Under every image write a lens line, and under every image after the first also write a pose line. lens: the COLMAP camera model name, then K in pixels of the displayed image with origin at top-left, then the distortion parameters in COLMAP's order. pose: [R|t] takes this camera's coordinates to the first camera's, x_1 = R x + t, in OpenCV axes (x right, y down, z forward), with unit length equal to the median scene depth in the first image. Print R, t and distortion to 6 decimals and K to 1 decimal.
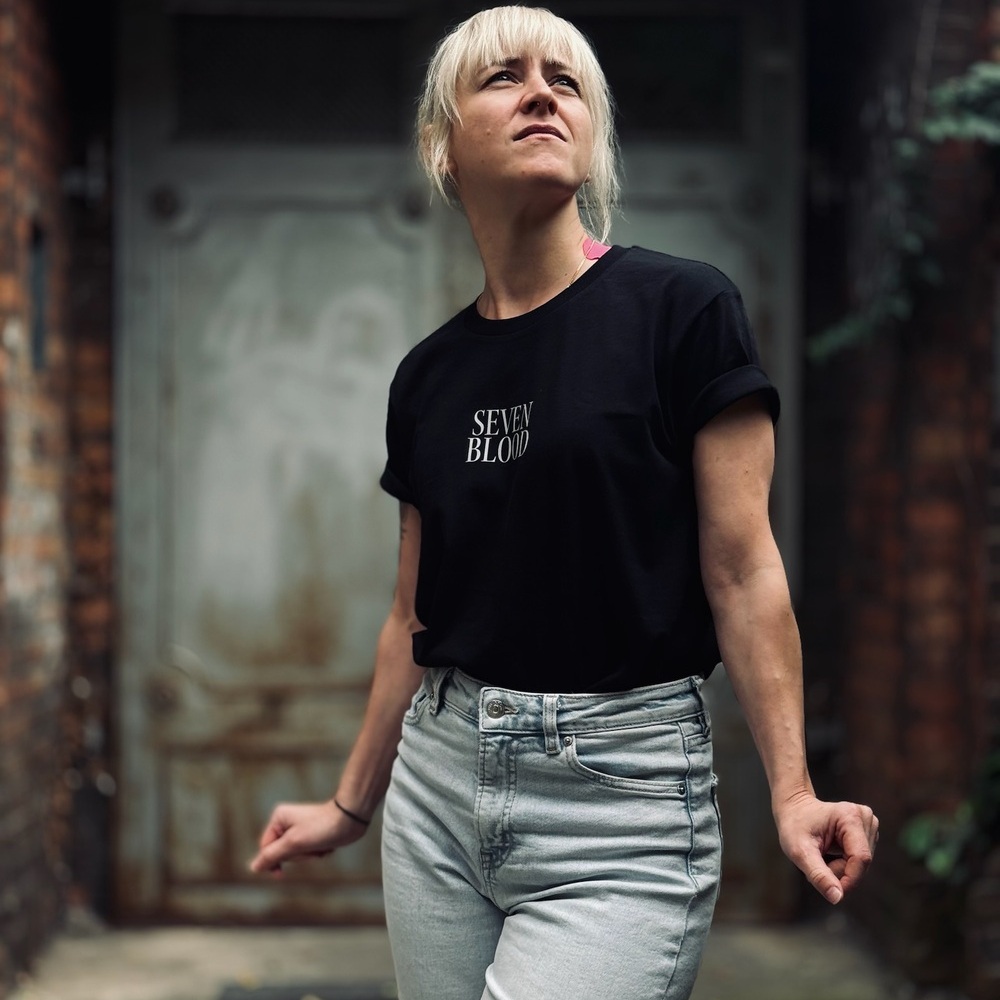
lens RADIAL K [[1872.5, 0, 476.0], [0, 1872.5, 544.0], [0, 0, 1]] dist [0.136798, -0.192014]
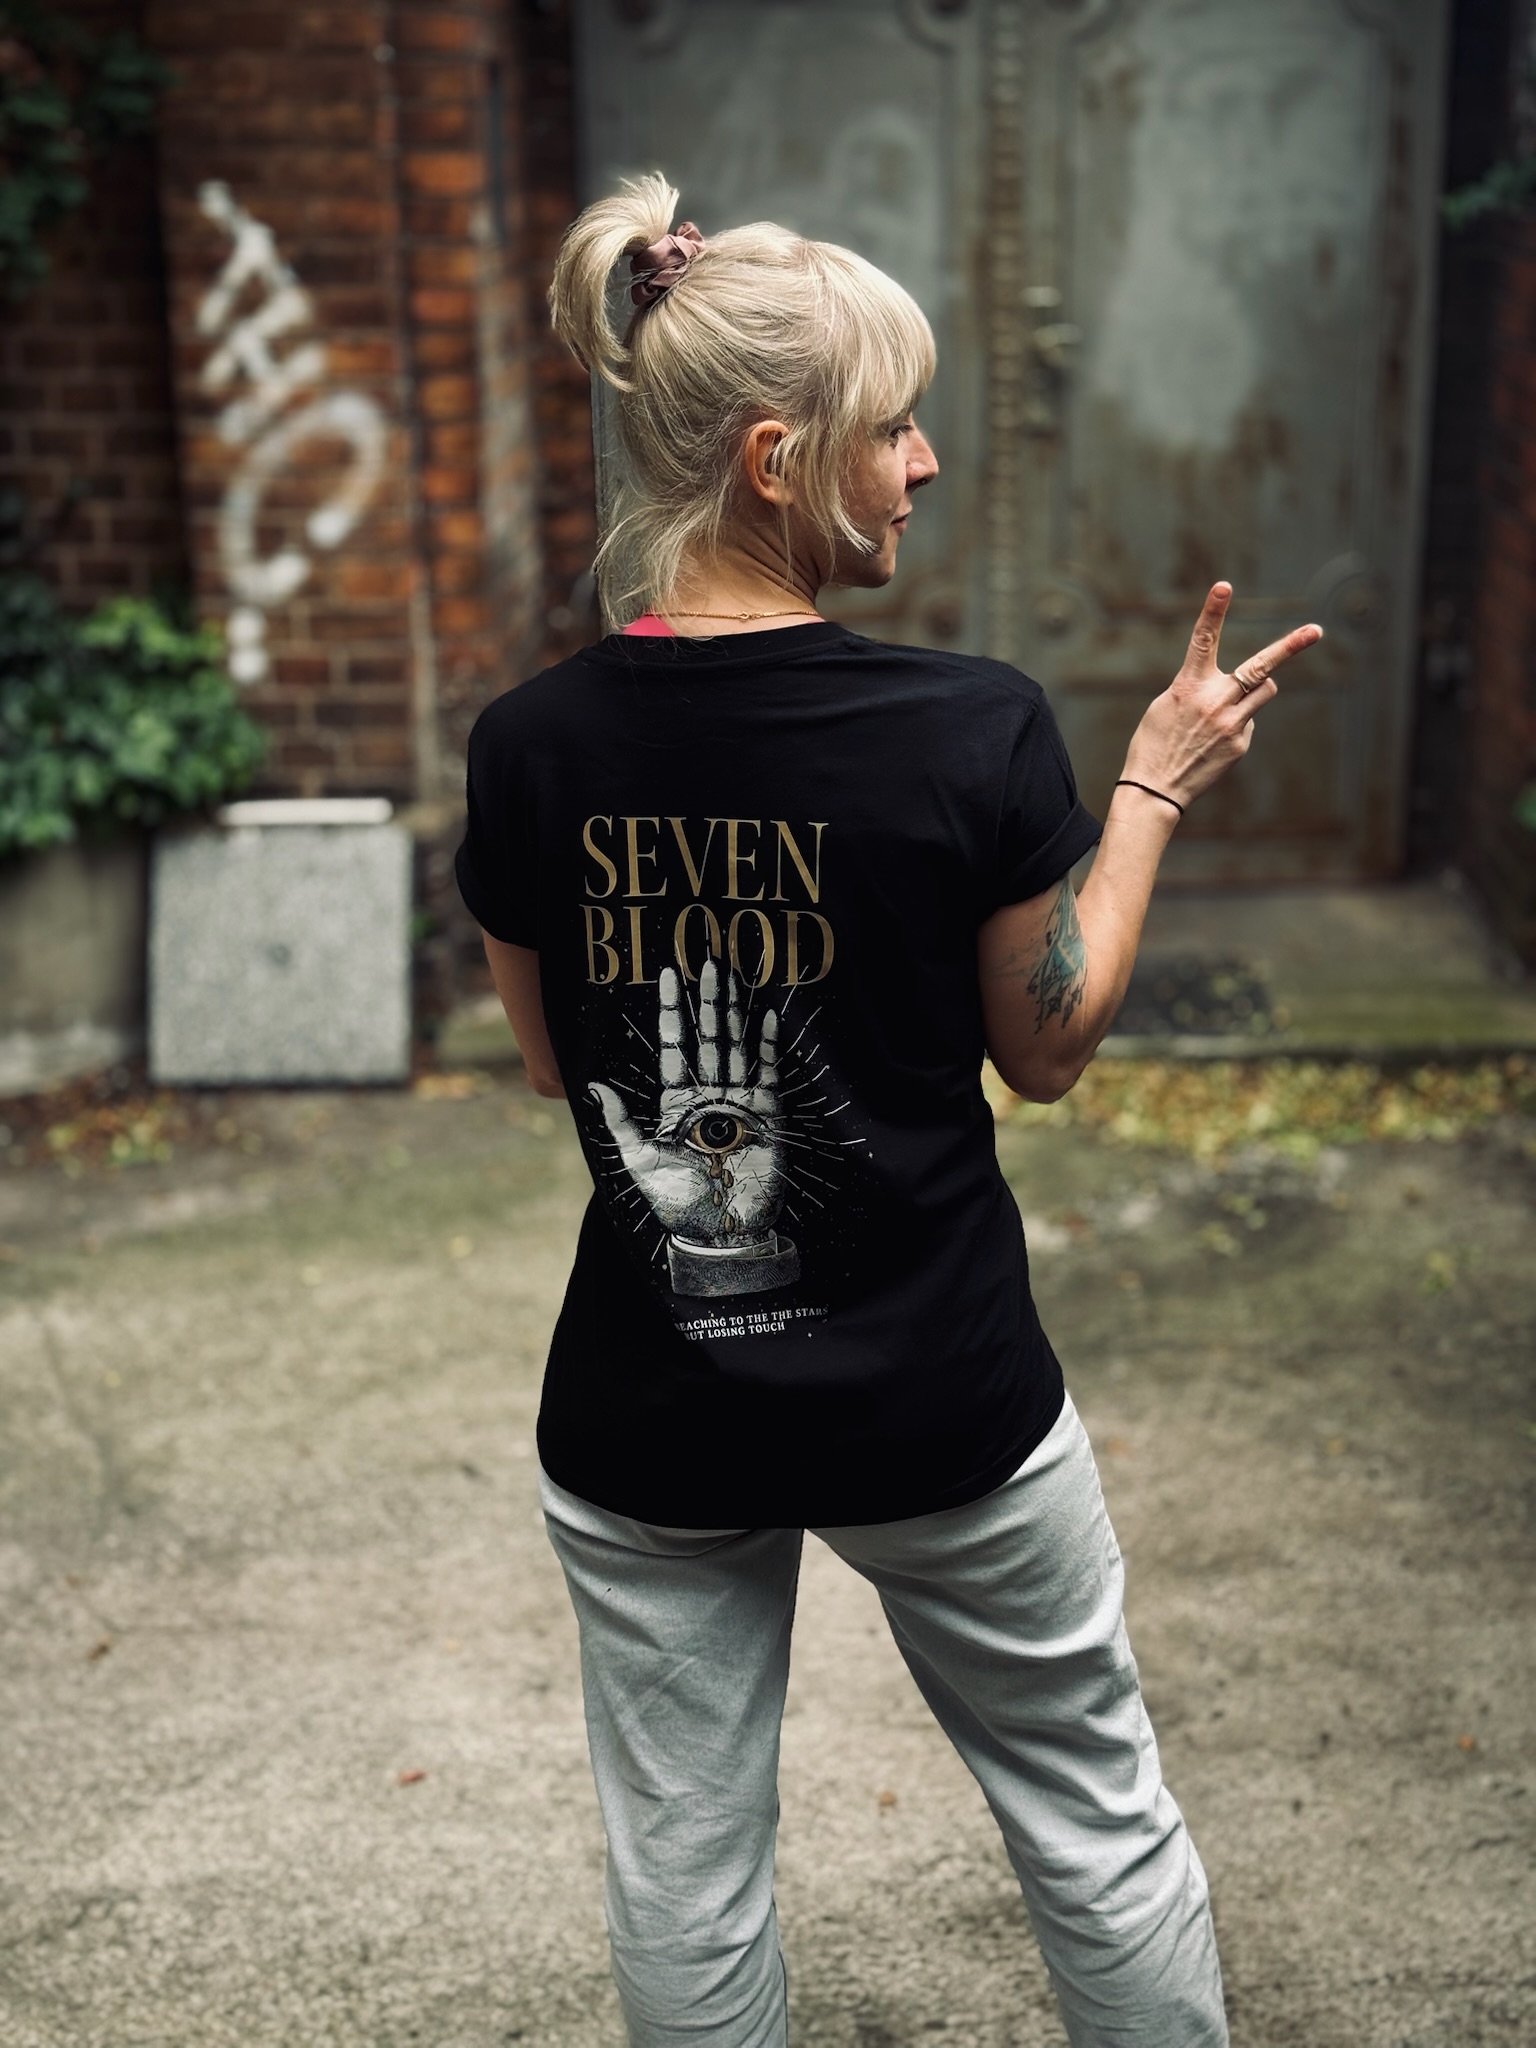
lens RADIAL K [[2862.2, 0, 757.4], [0, 2862.2, 967.9], [0, 0, 1]] dist [0.195194, -0.394286]
pose [[0.995800, -0.001253, -0.091550, -0.001631], [0.026839, 0.959976, 0.278794, -0.135269], [0.087536, -0.280080, 0.955977, -0.287672]]
